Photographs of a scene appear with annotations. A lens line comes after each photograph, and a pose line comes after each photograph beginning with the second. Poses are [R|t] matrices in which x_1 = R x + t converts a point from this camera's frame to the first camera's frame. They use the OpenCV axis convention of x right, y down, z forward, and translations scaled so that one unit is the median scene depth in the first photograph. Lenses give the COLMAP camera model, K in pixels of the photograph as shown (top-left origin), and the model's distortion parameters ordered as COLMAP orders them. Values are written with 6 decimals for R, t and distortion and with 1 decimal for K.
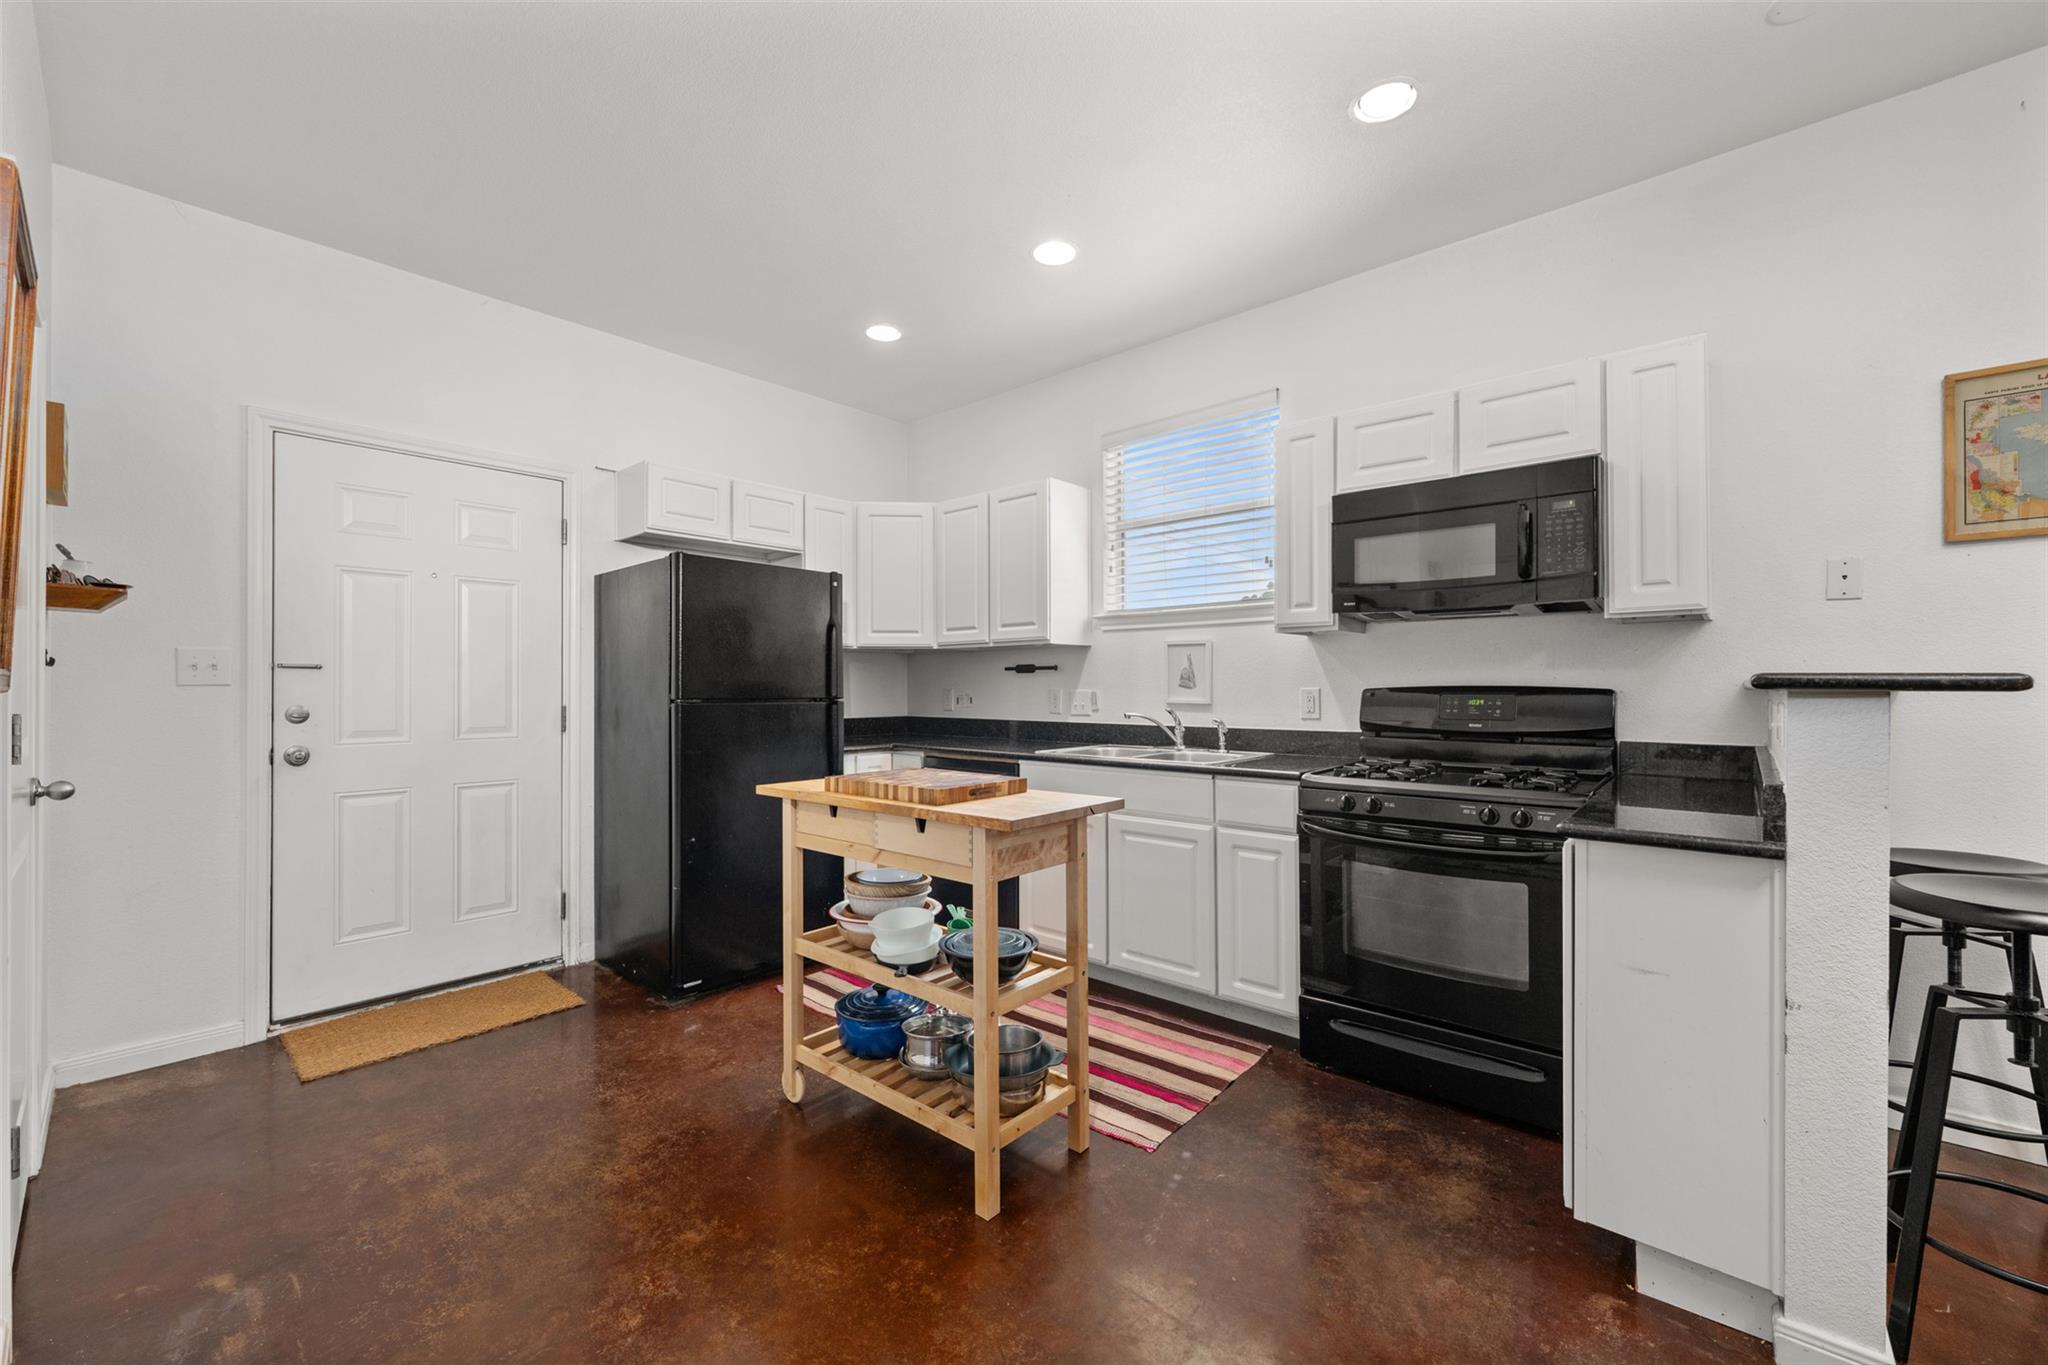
lens RADIAL K [[809.0, 0, 1024.0], [0, 809.0, 682.5], [0, 0, 1]] dist [-0.009053, -0.000039]
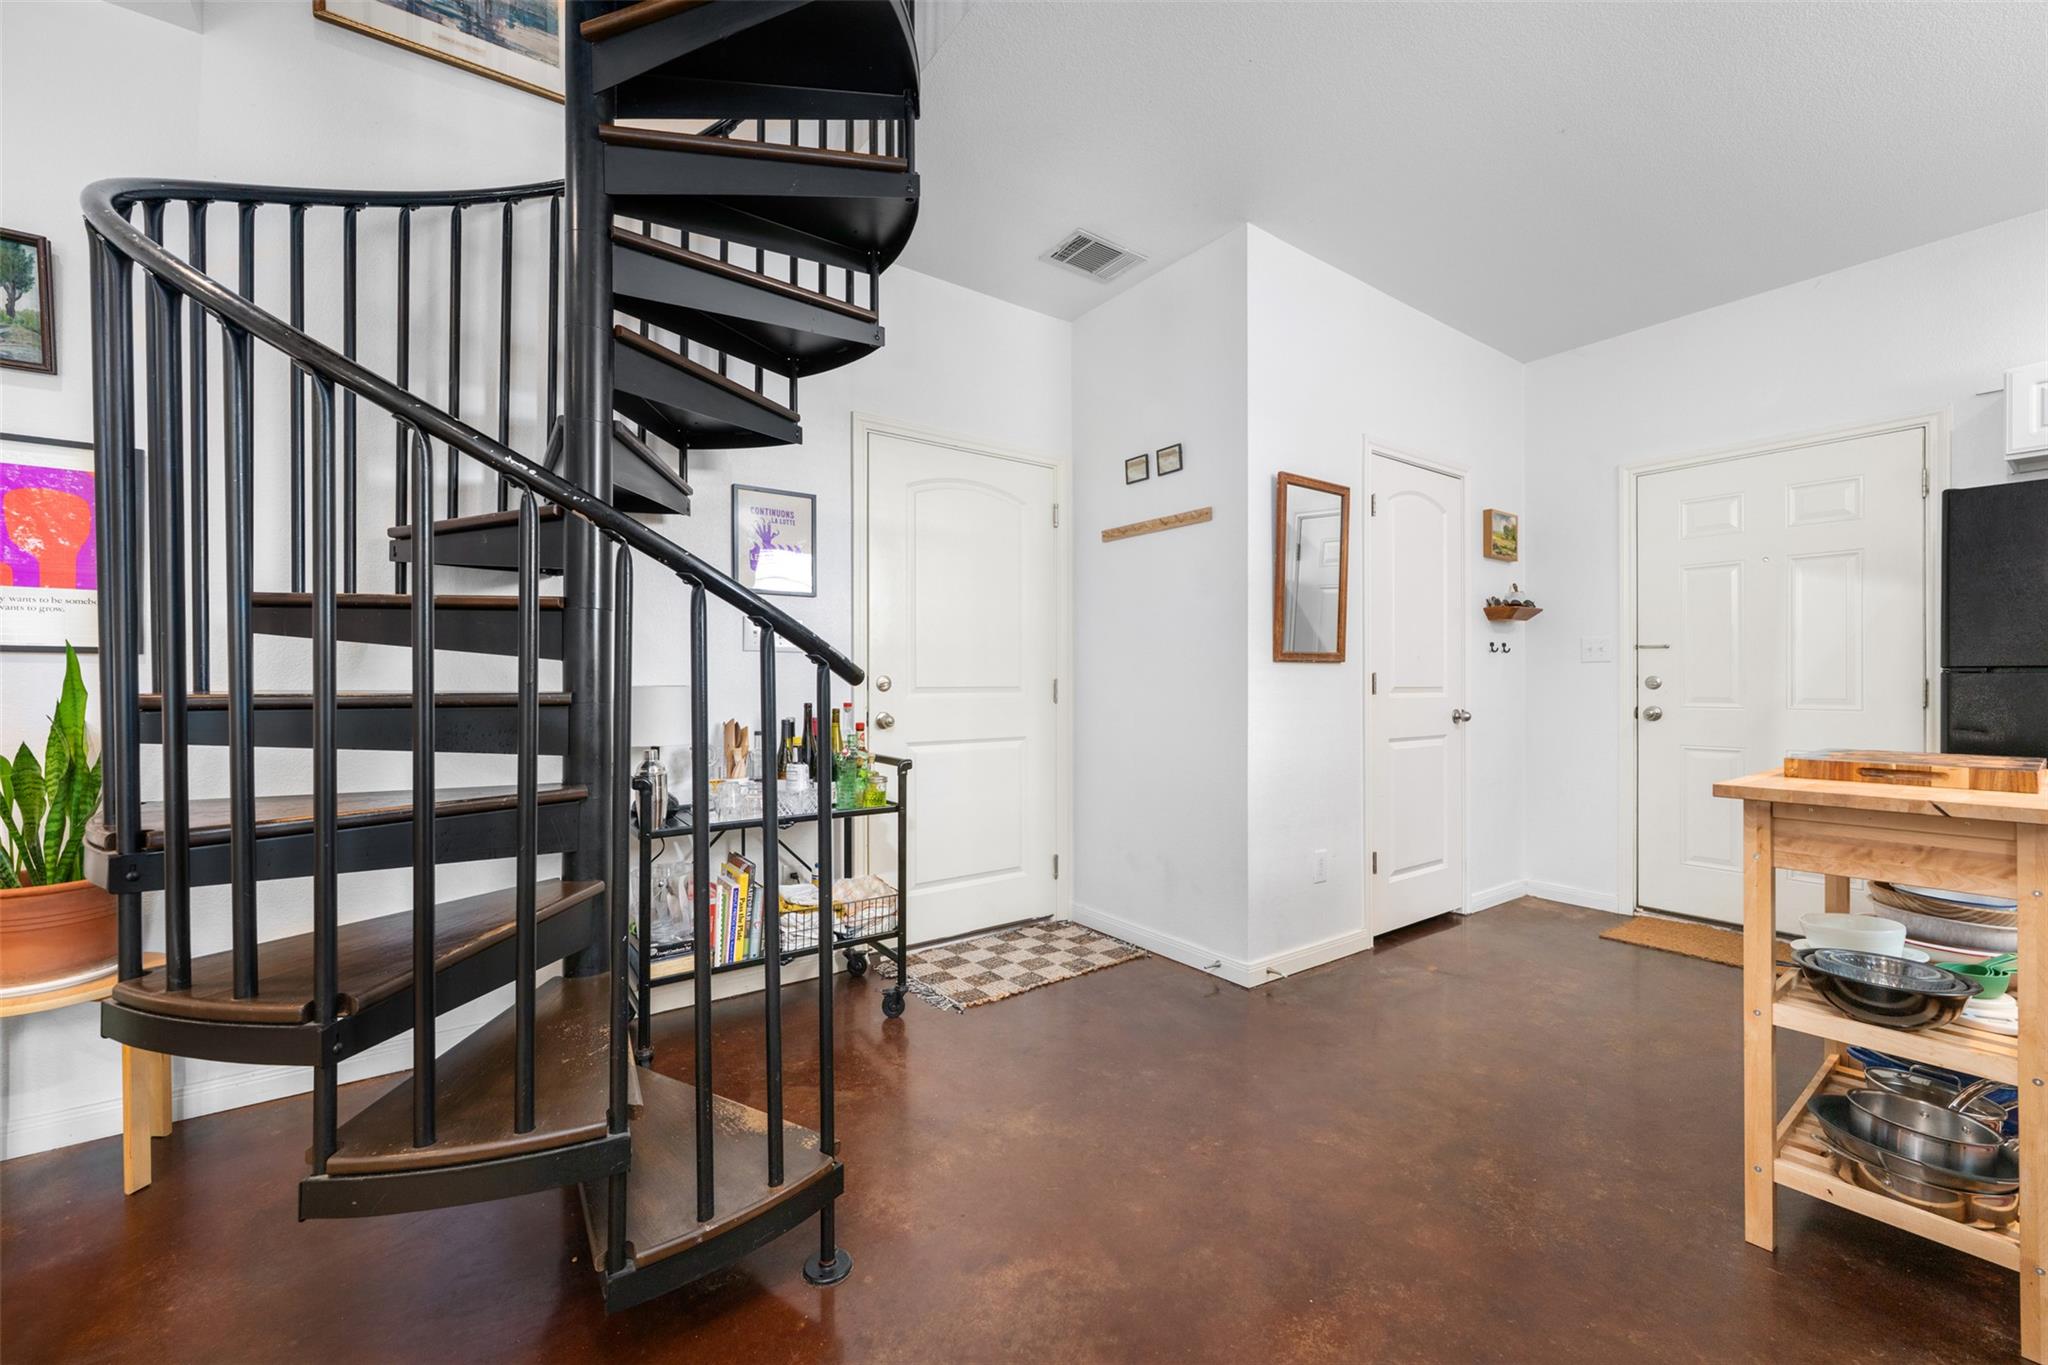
lens RADIAL K [[809.0, 0, 1024.0], [0, 809.0, 682.5], [0, 0, 1]] dist [-0.009053, -0.000039]
pose [[-0.212503, 0.006295, -0.977140, 0.550127], [0.009615, 0.999944, 0.004351, 0.021184], [0.977113, -0.008471, -0.212551, 0.228436]]
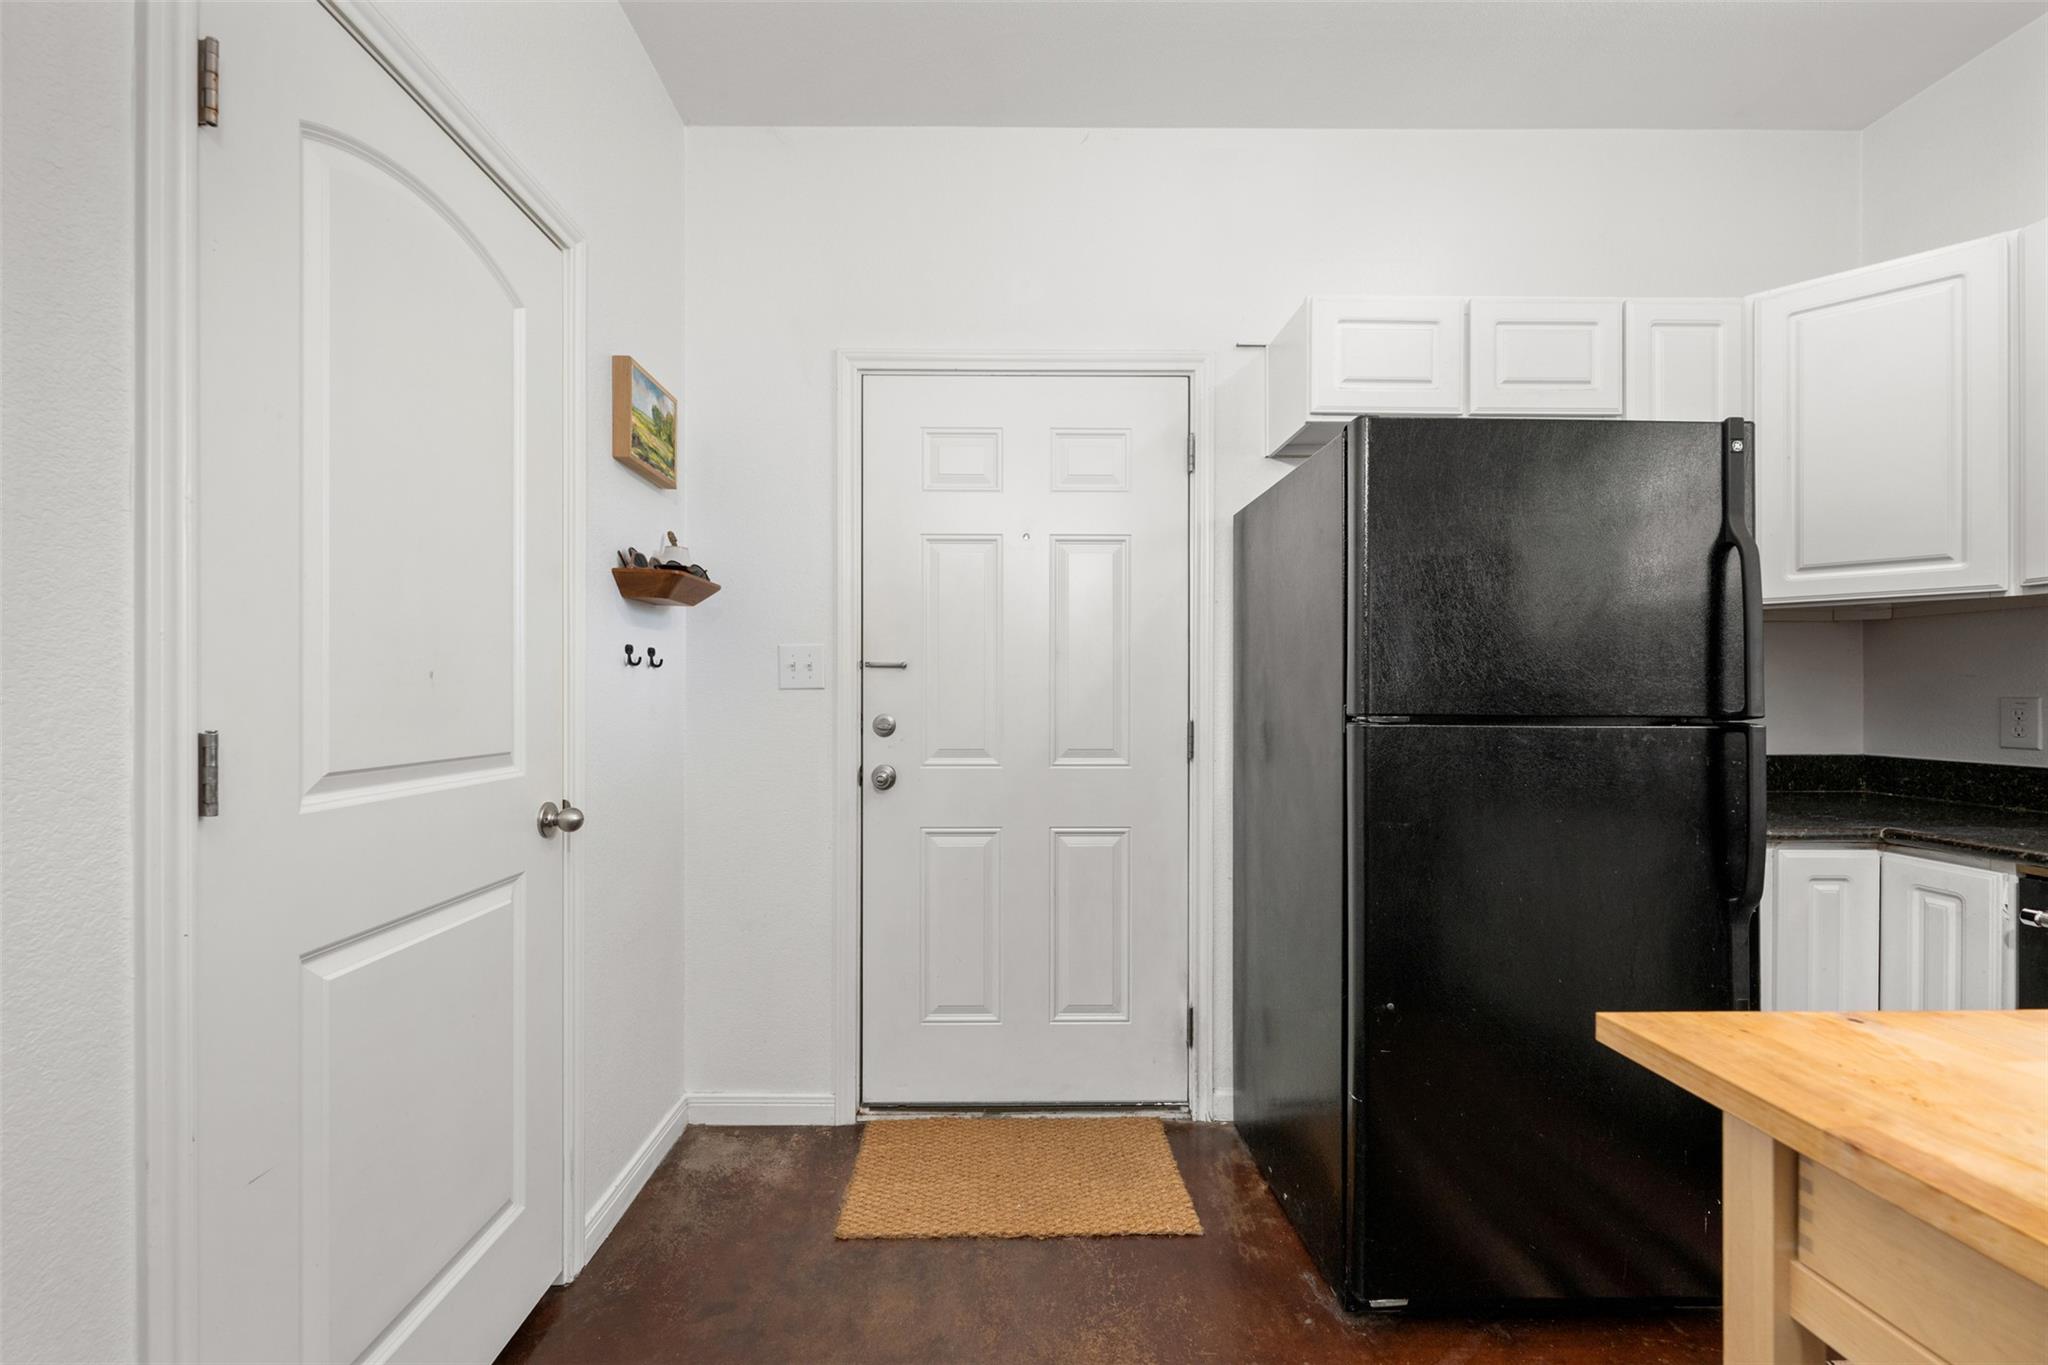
lens RADIAL K [[848.2, 0, 1004.3], [0, 848.2, 694.8], [0, 0, 1]] dist [-0.003054, -0.000076]
pose [[0.679723, 0.001353, -0.733468, -0.181326], [0.001801, 0.999992, 0.003514, 0.005830], [0.733467, -0.003710, 0.679715, 0.451220]]
